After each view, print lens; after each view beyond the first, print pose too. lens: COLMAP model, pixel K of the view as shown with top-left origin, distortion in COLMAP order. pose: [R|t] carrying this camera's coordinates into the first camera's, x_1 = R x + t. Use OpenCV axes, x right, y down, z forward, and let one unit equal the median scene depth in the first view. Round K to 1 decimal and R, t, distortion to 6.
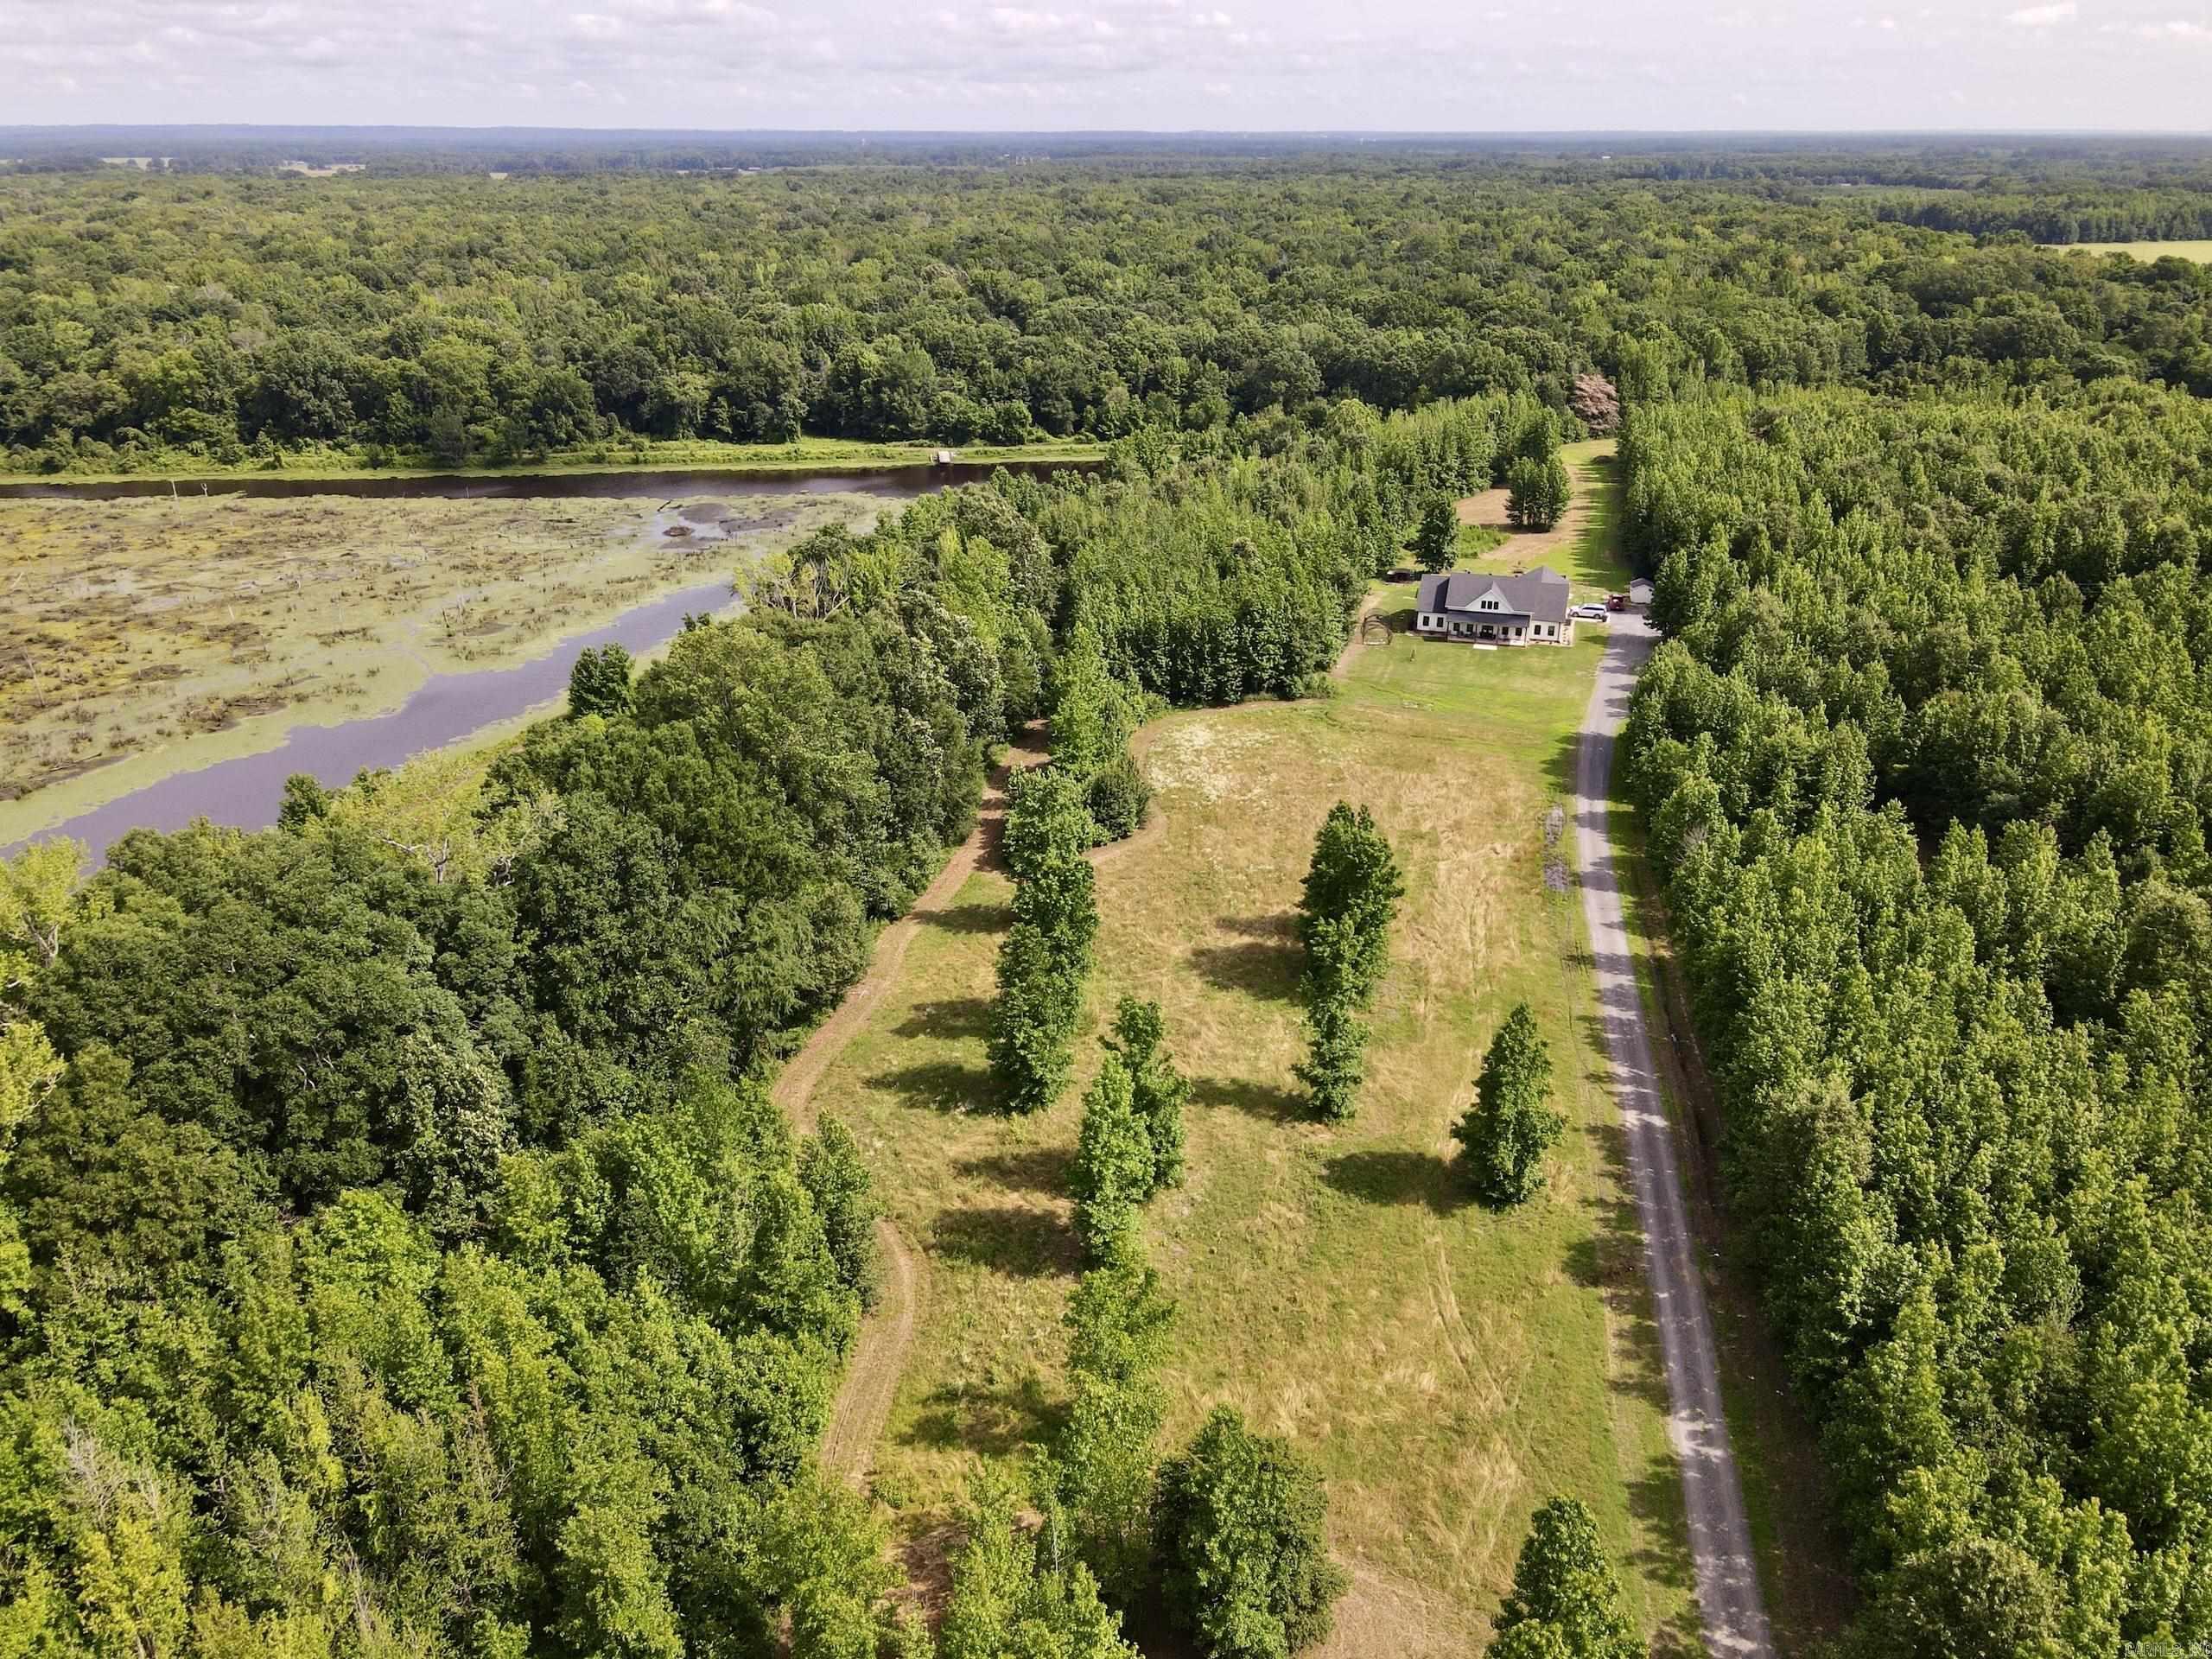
lens RADIAL K [[1620.1, 0, 1090.3], [0, 1620.1, 822.1], [0, 0, 1]] dist [0.007255, 0.017159]
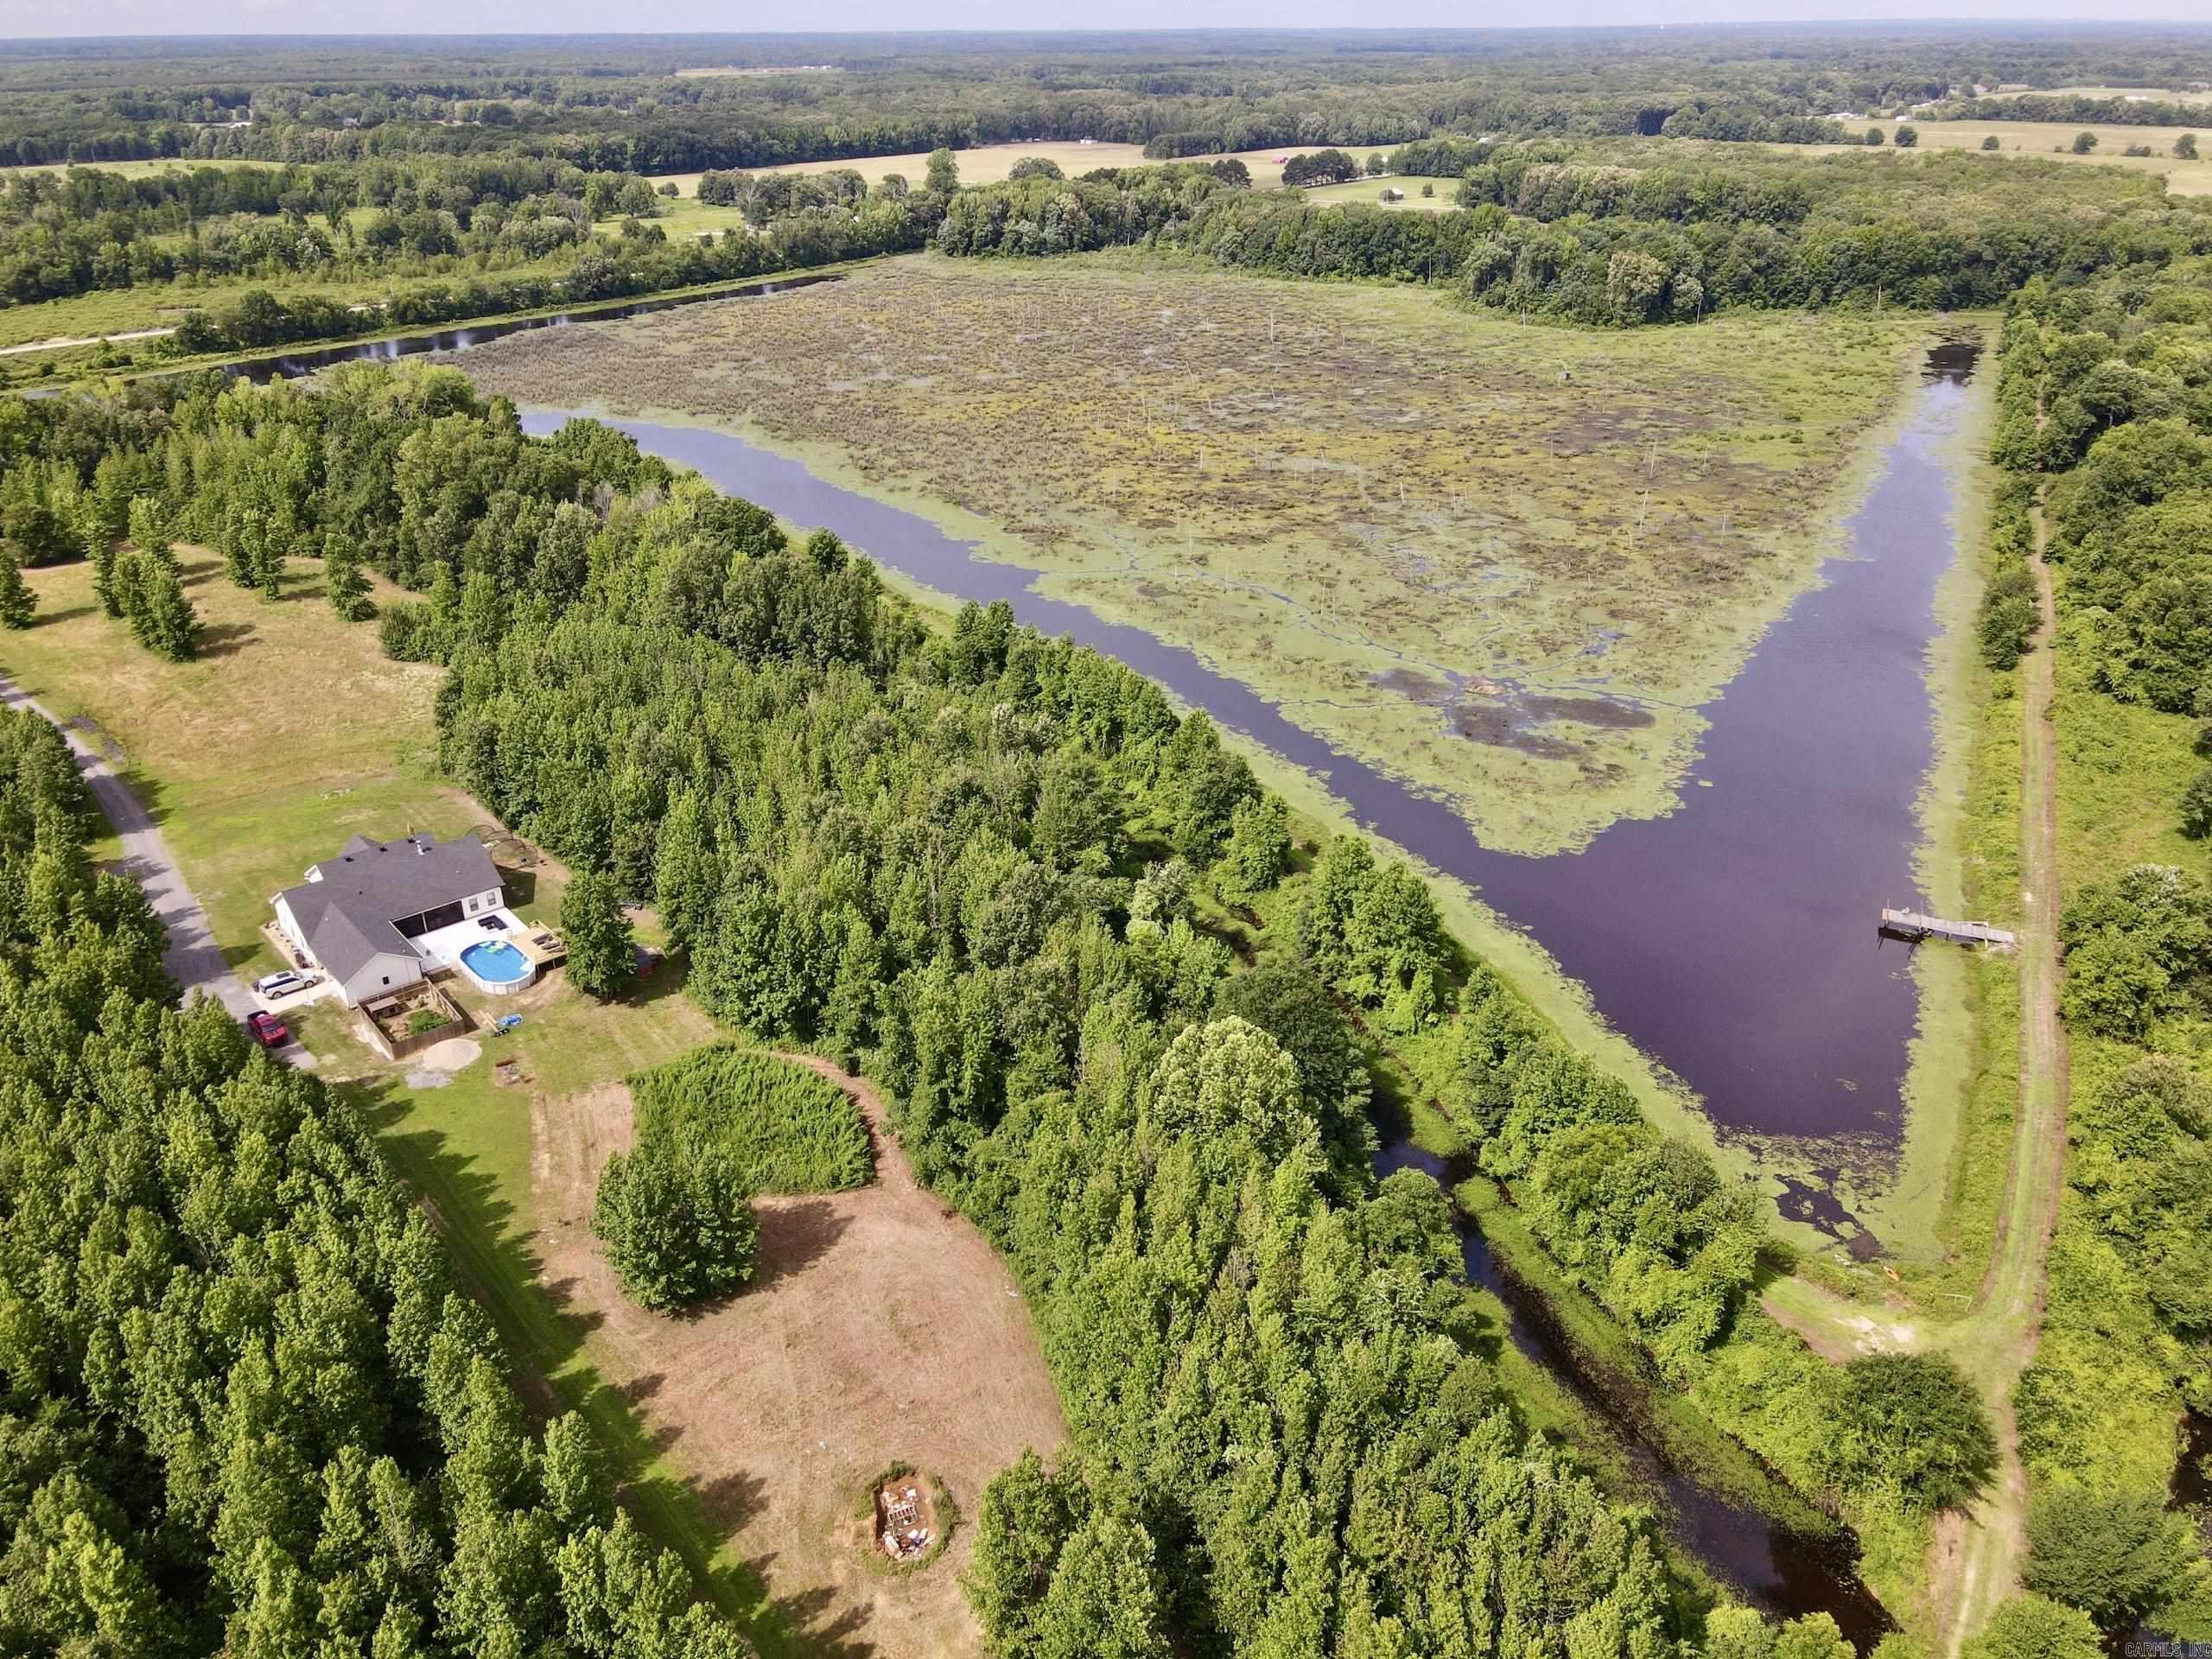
lens RADIAL K [[1620.1, 0, 1097.6], [0, 1620.1, 826.0], [0, 0, 1]] dist [0.007255, 0.017159]
pose [[-0.540499, 0.376679, -0.752312, 0.397101], [-0.323935, 0.732075, 0.599277, -0.454618], [0.776484, 0.567609, -0.273666, 0.919498]]
